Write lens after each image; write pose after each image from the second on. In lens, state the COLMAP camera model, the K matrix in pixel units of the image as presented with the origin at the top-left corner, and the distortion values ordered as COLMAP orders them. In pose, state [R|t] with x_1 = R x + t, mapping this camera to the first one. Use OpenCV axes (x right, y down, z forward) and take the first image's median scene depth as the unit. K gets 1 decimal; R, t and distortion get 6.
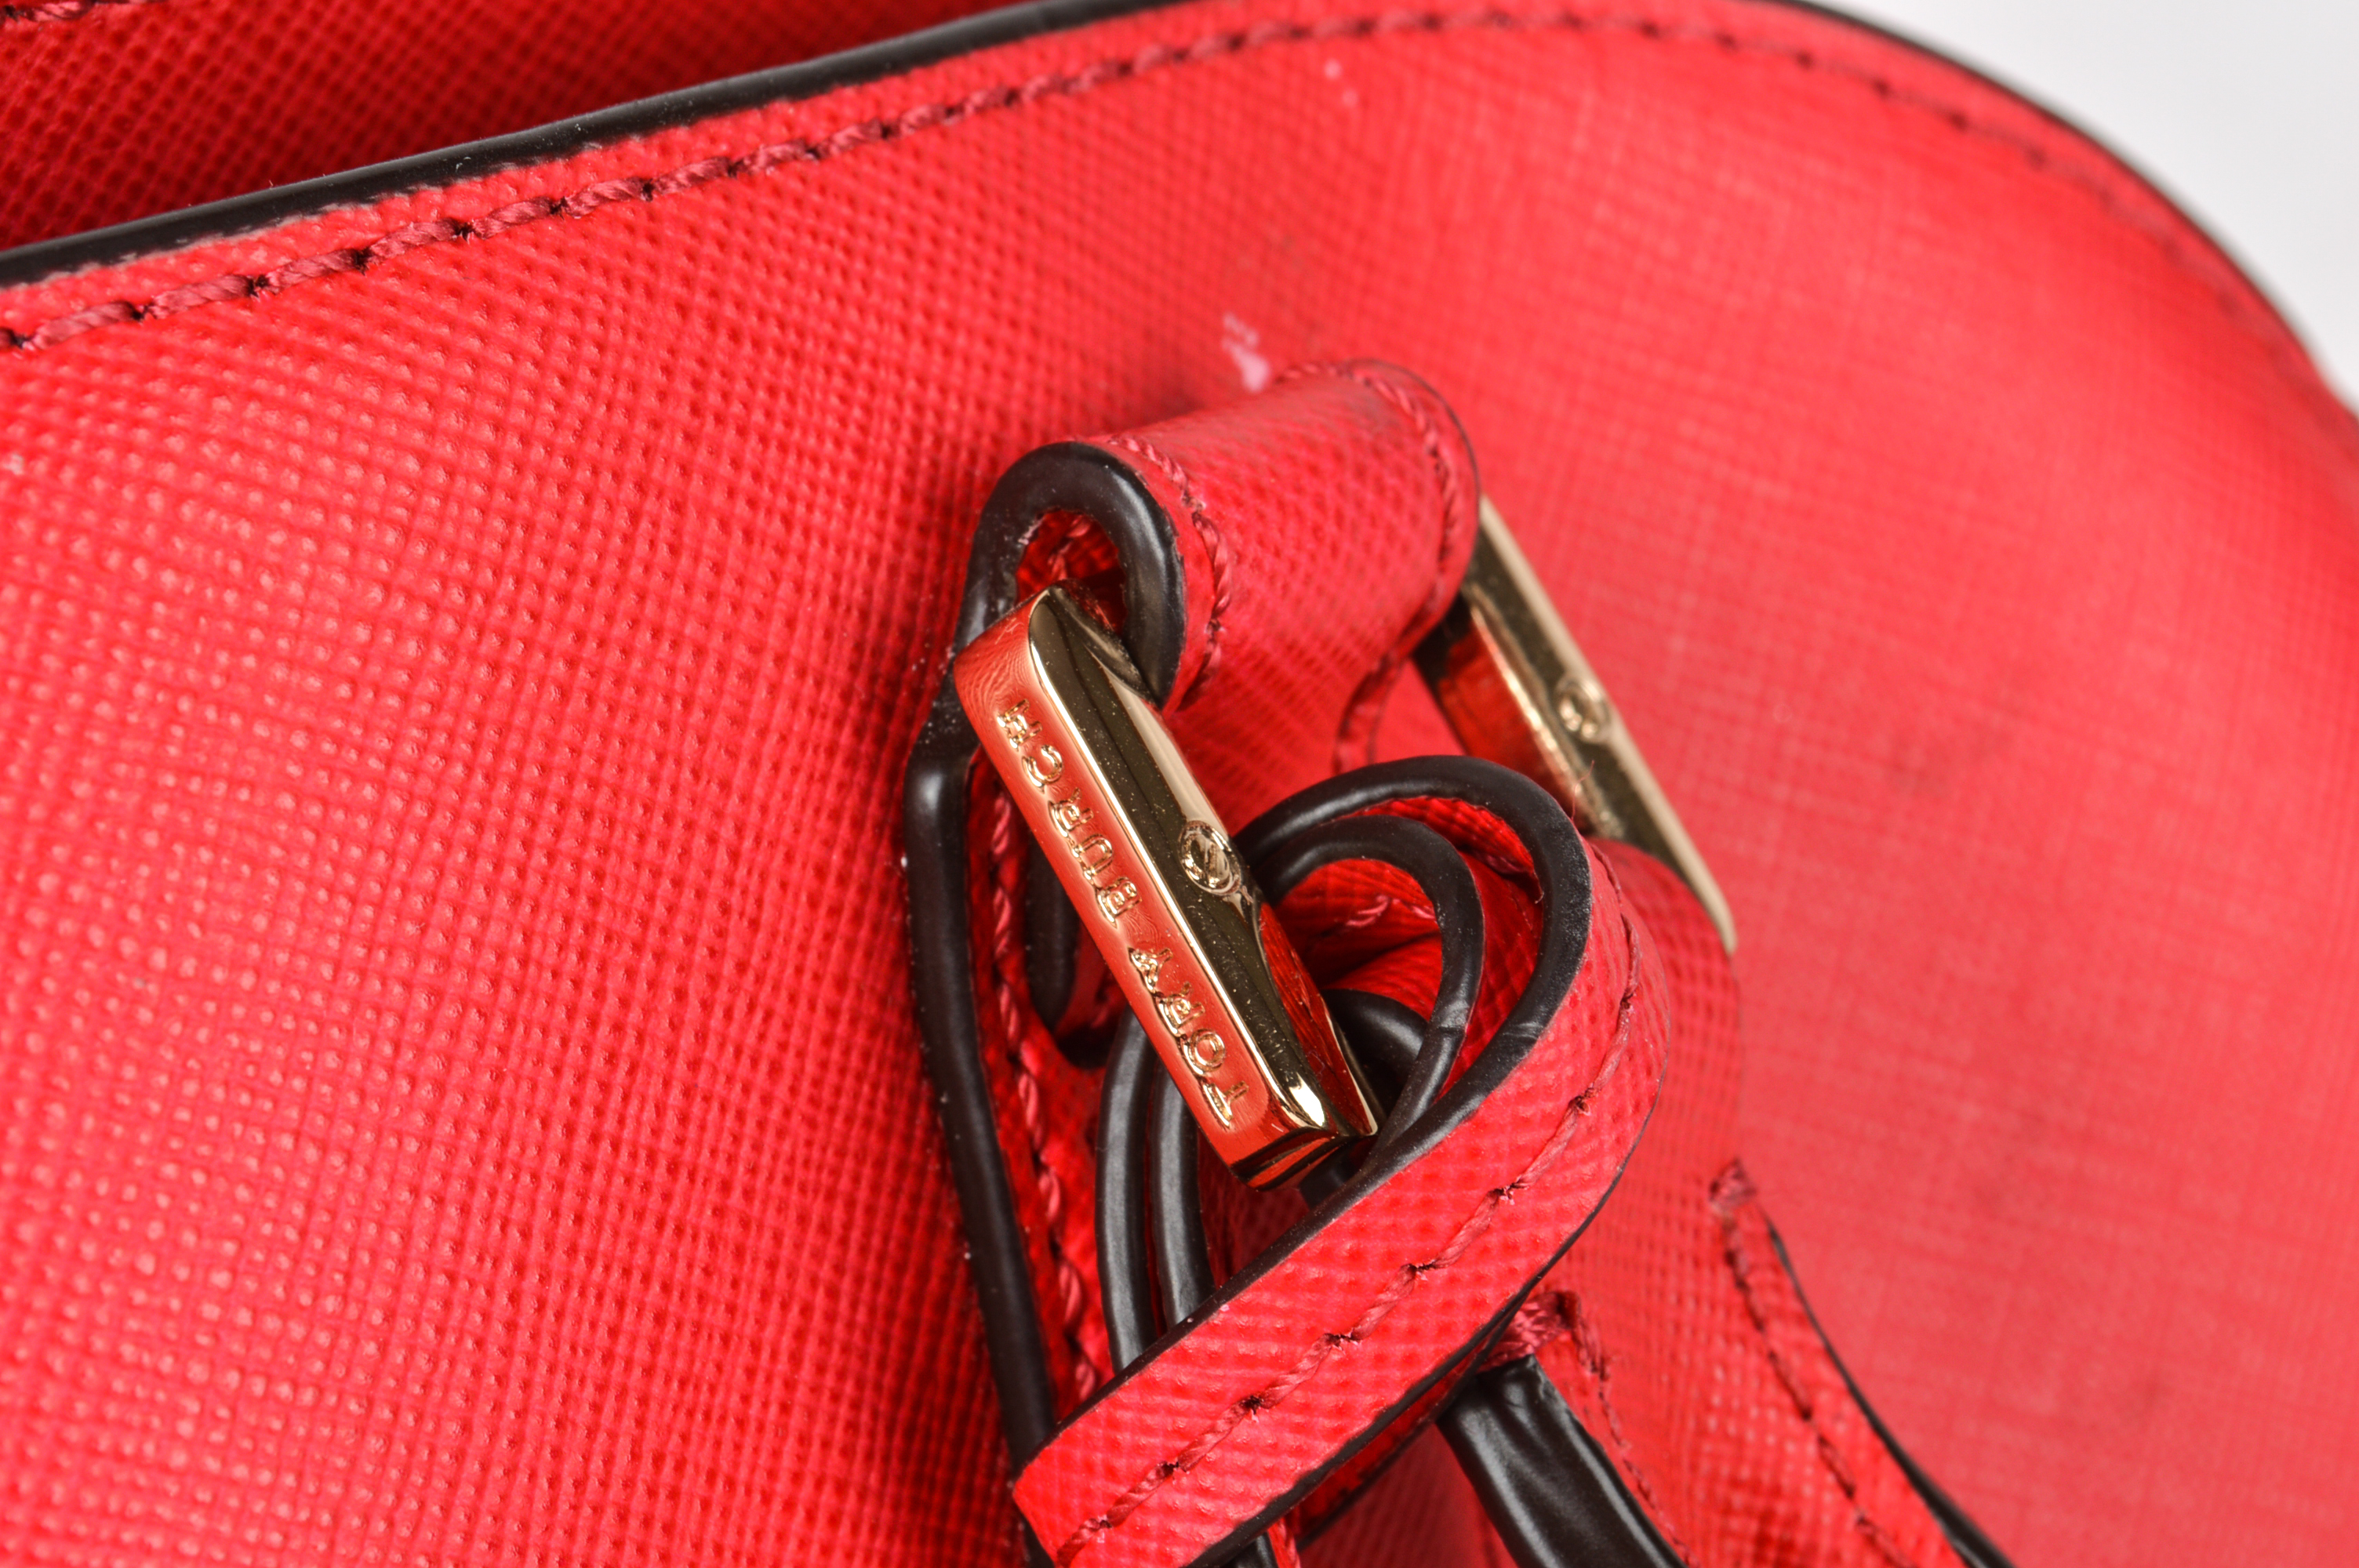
lens RADIAL K [[5577.9, 0, 1179.5], [0, 5577.9, 784.0], [0, 0, 1]] dist [0.017554, 0.267040]
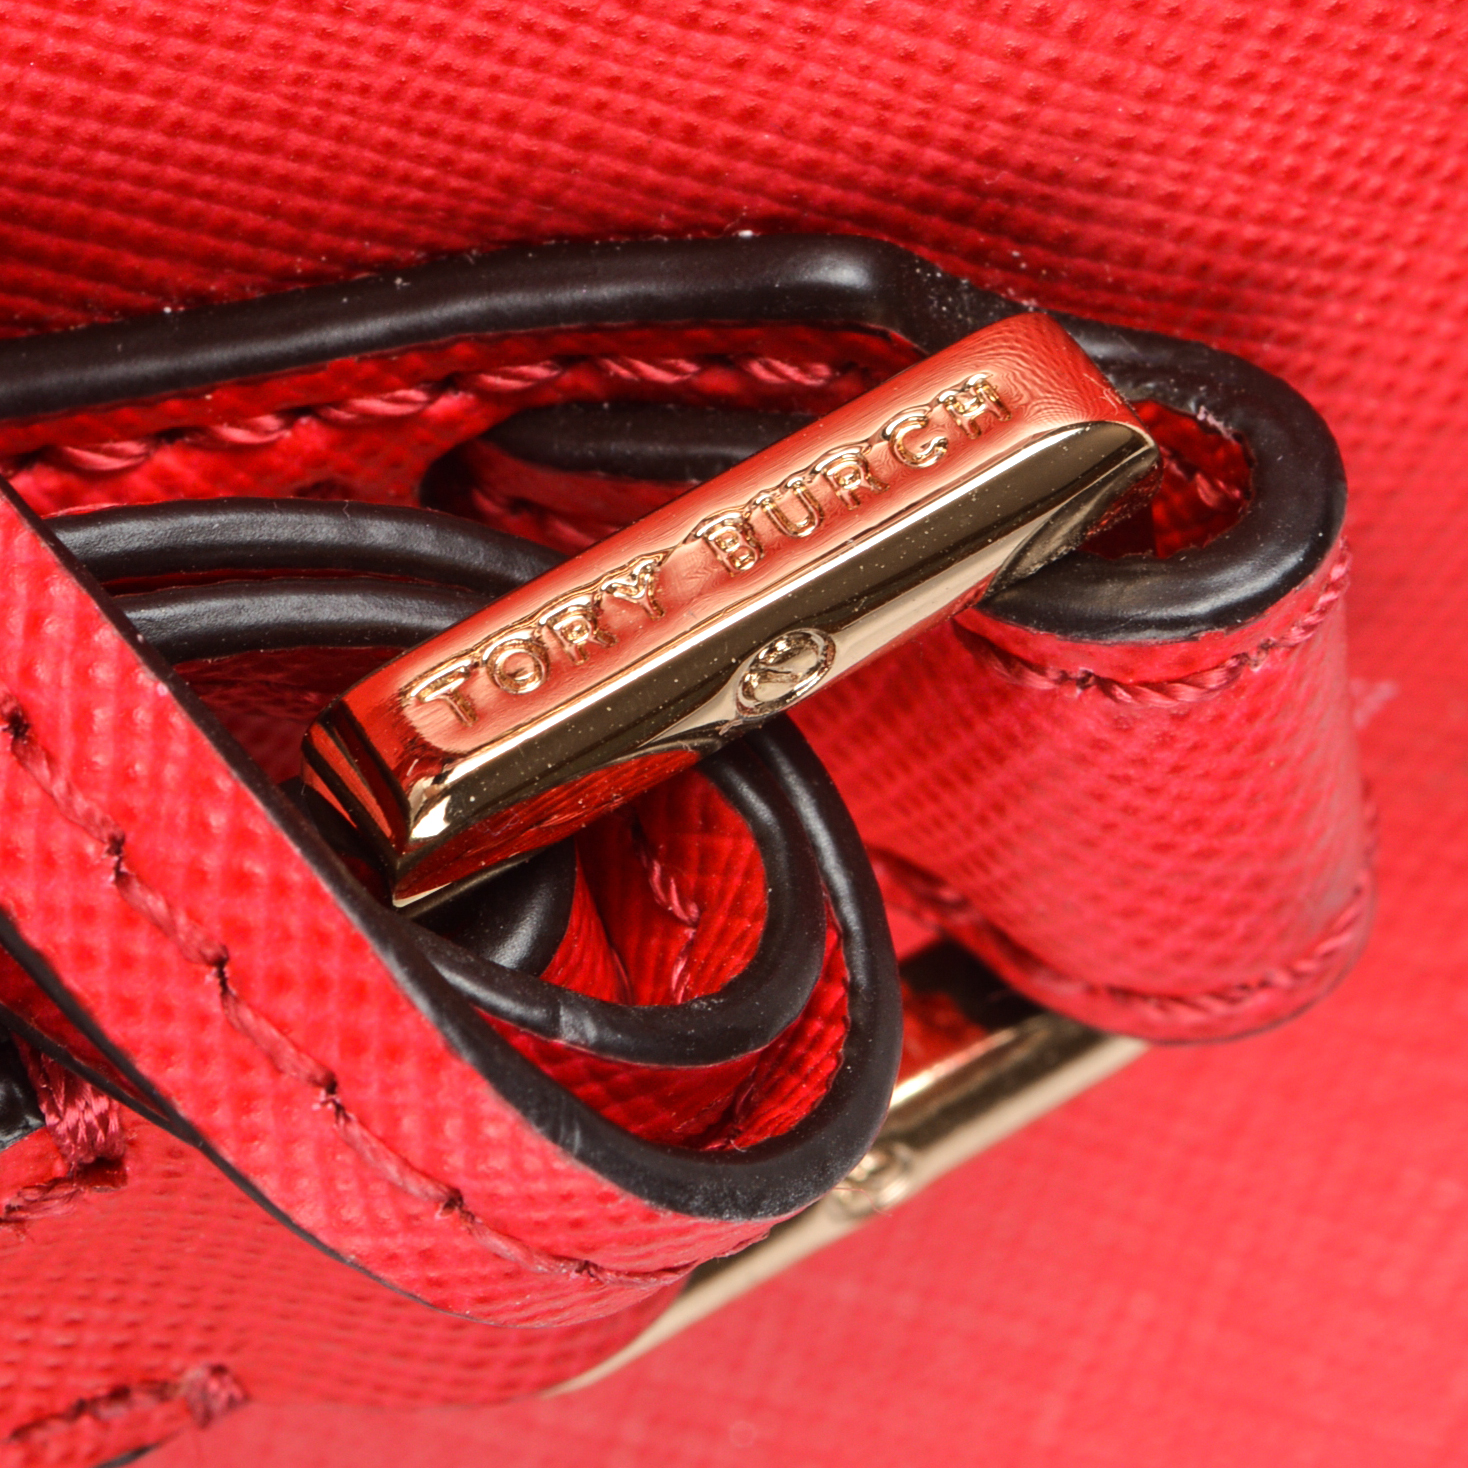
lens RADIAL K [[7092.2, 0, 734.0], [0, 7092.2, 605.3], [0, 0, 1]] dist [0.122546, -0.300366]
pose [[-0.017510, 0.999710, 0.016534, -0.017477], [-0.992307, -0.015349, -0.122850, 0.126688], [-0.122561, -0.018558, 0.992288, 0.111496]]
